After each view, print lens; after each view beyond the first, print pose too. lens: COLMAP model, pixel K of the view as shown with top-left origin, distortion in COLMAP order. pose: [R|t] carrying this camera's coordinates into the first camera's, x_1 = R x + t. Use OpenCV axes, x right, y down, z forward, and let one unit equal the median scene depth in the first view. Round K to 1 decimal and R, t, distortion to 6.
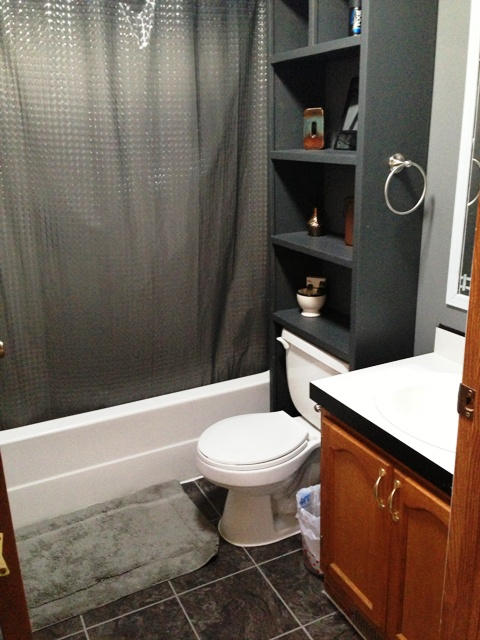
lens RADIAL K [[582.4, 0, 240.0], [0, 582.4, 320.0], [0, 0, 1]] dist [0.113519, -0.178584]
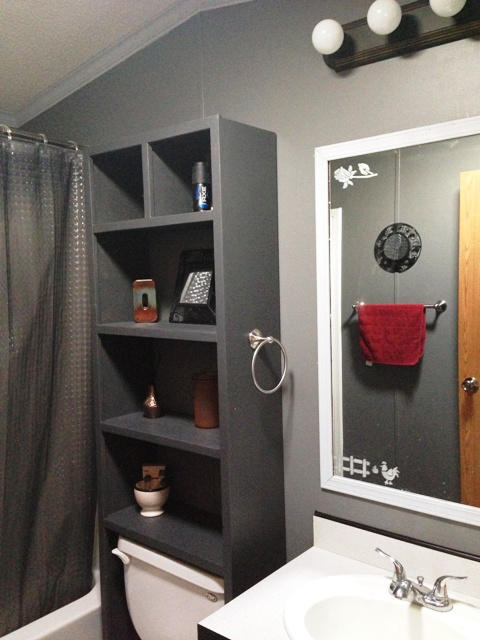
lens RADIAL K [[582.4, 0, 240.0], [0, 582.4, 320.0], [0, 0, 1]] dist [0.113519, -0.178584]
pose [[0.914032, -0.018827, 0.405206, -0.105700], [0.123152, 0.964653, -0.232975, -0.068457], [-0.386497, 0.262849, 0.884042, 0.154885]]
